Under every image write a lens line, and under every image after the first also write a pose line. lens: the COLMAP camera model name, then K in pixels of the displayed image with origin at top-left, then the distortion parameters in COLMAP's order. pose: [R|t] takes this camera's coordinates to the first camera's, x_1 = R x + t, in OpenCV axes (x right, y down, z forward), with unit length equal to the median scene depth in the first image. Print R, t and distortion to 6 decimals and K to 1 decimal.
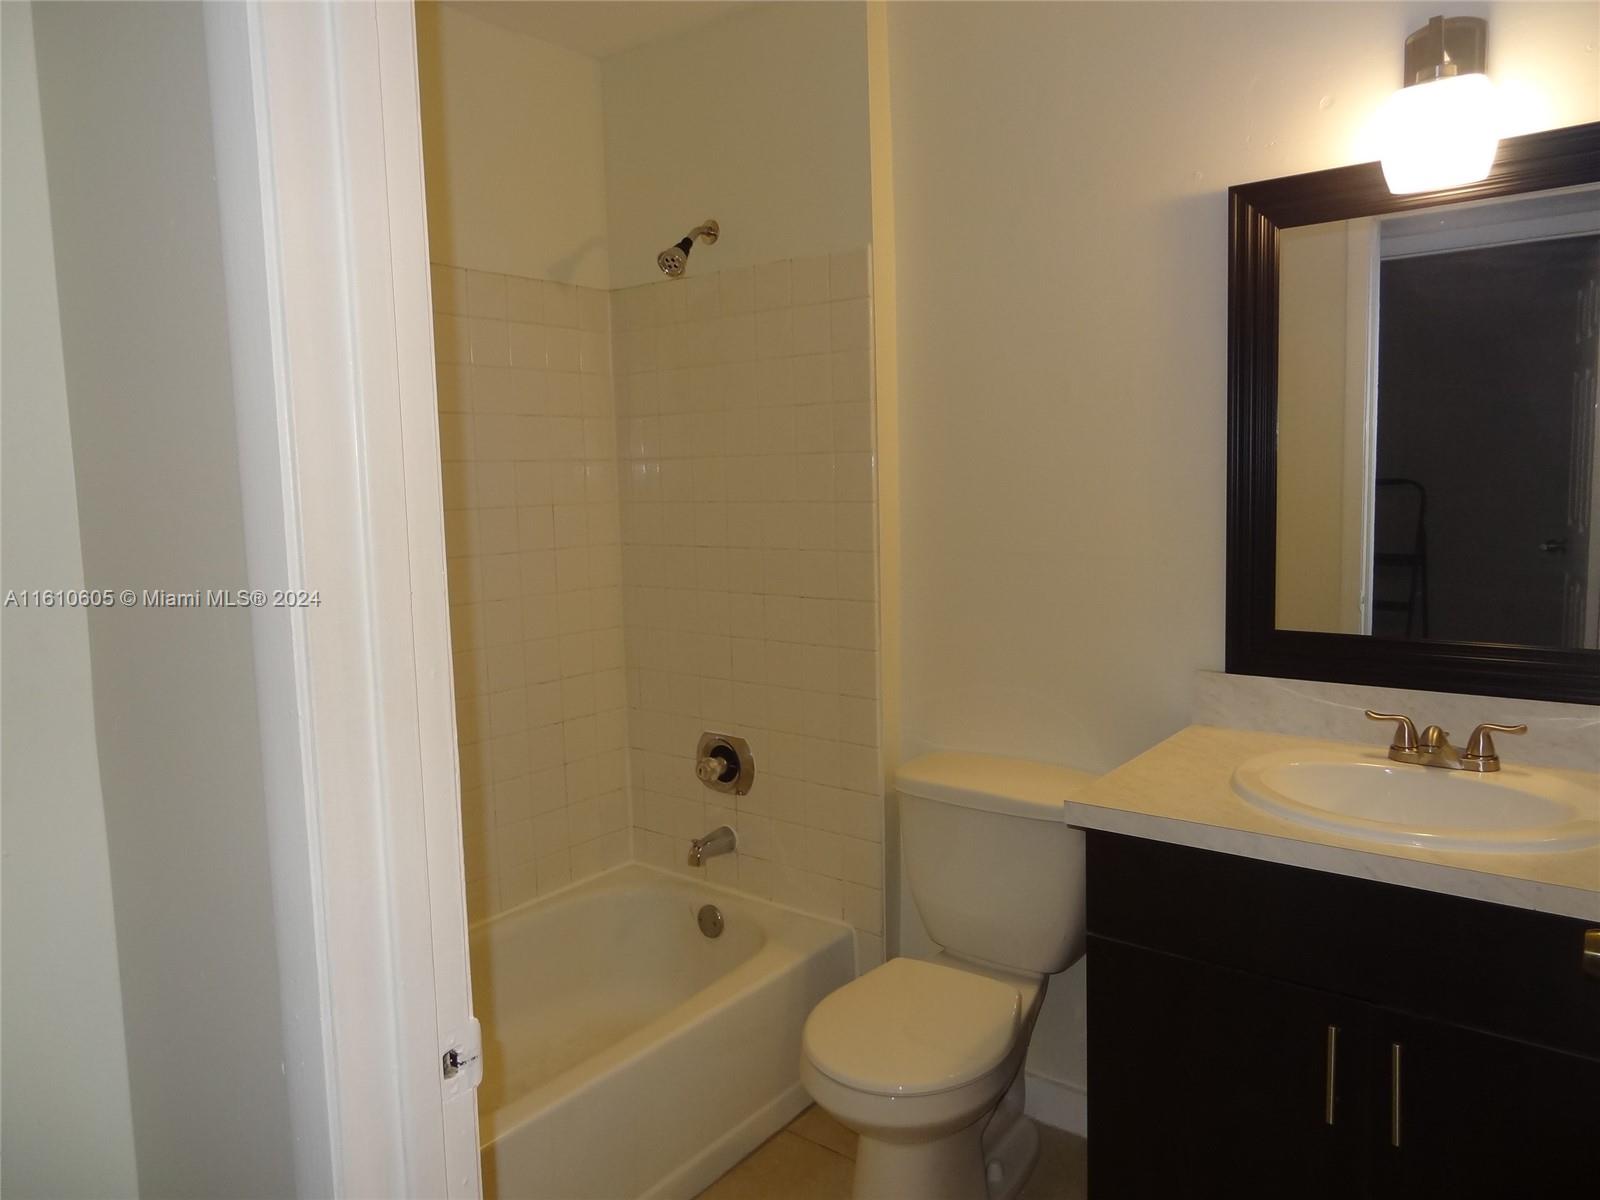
lens RADIAL K [[1117.2, 0, 800.3], [0, 1117.2, 590.4], [0, 0, 1]] dist [0.000634, 0.002296]
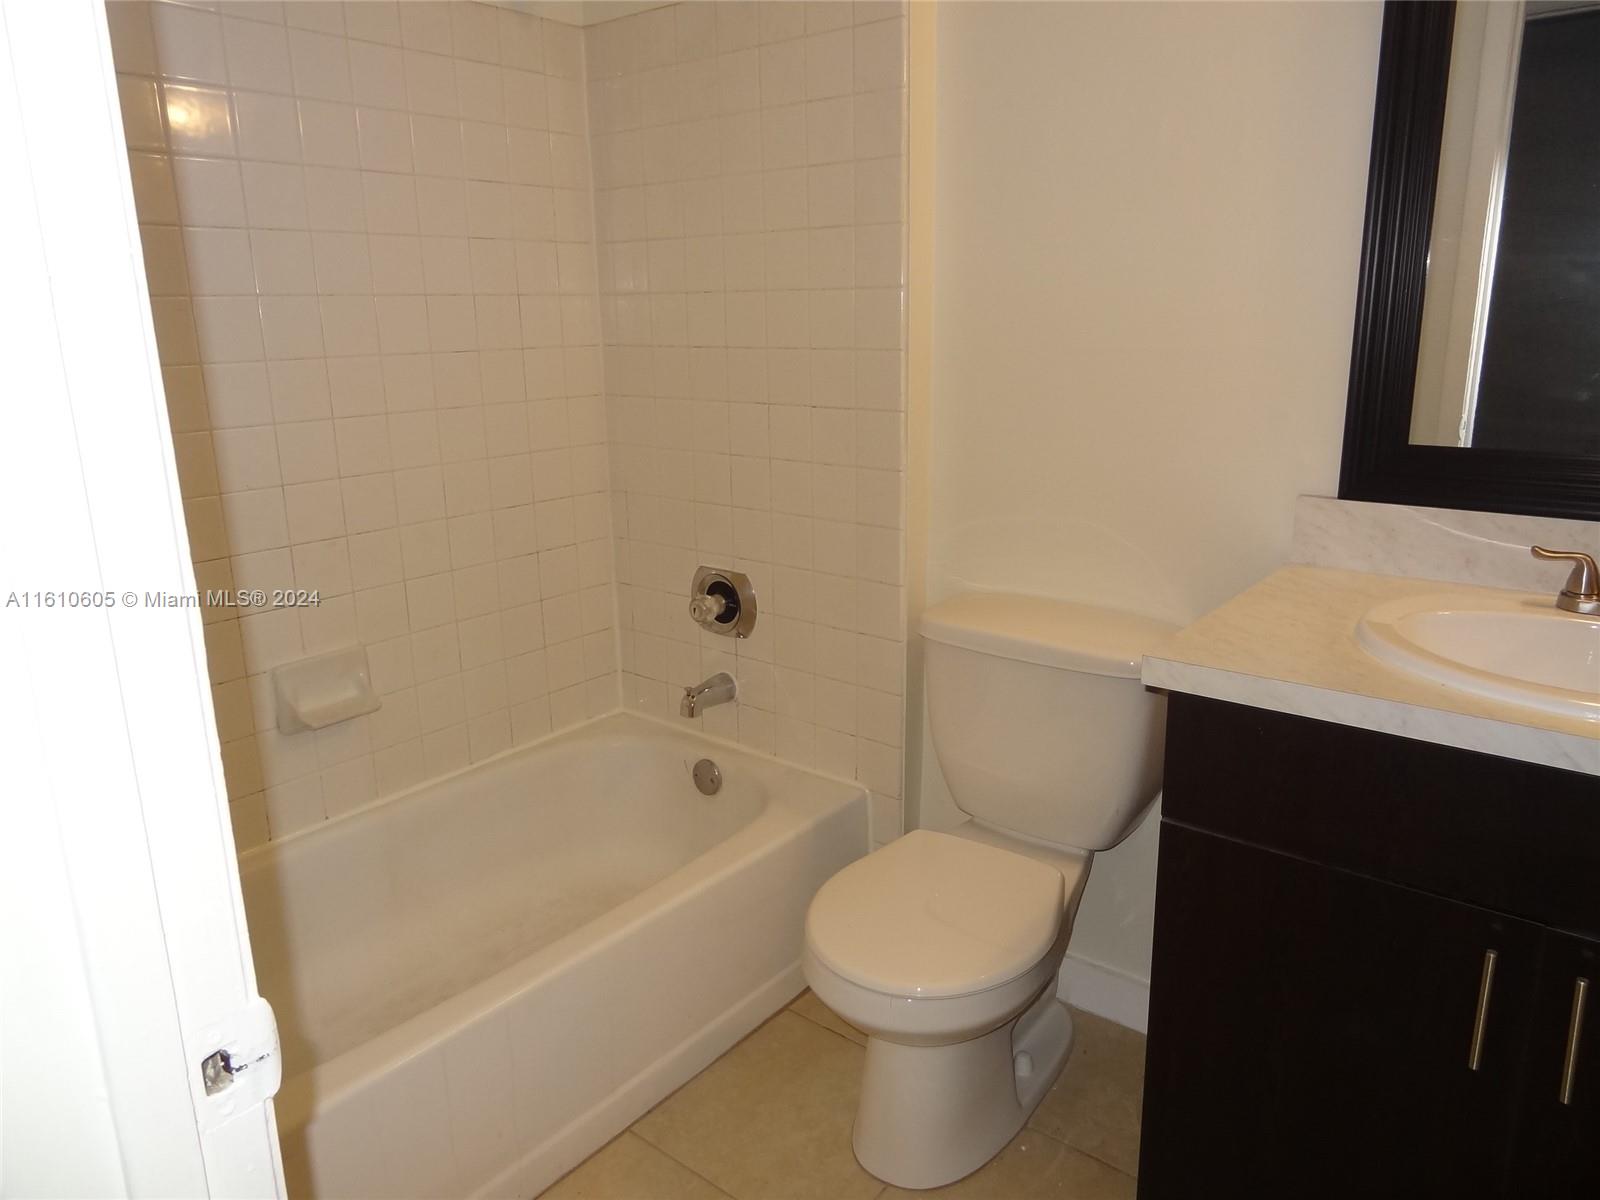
lens RADIAL K [[1117.2, 0, 800.3], [0, 1117.2, 590.4], [0, 0, 1]] dist [0.000634, 0.002296]
pose [[0.999771, 0.013593, -0.016546, 0.007208], [-0.011101, 0.989757, 0.142332, 0.024102], [0.018311, -0.142115, 0.989681, 0.157949]]
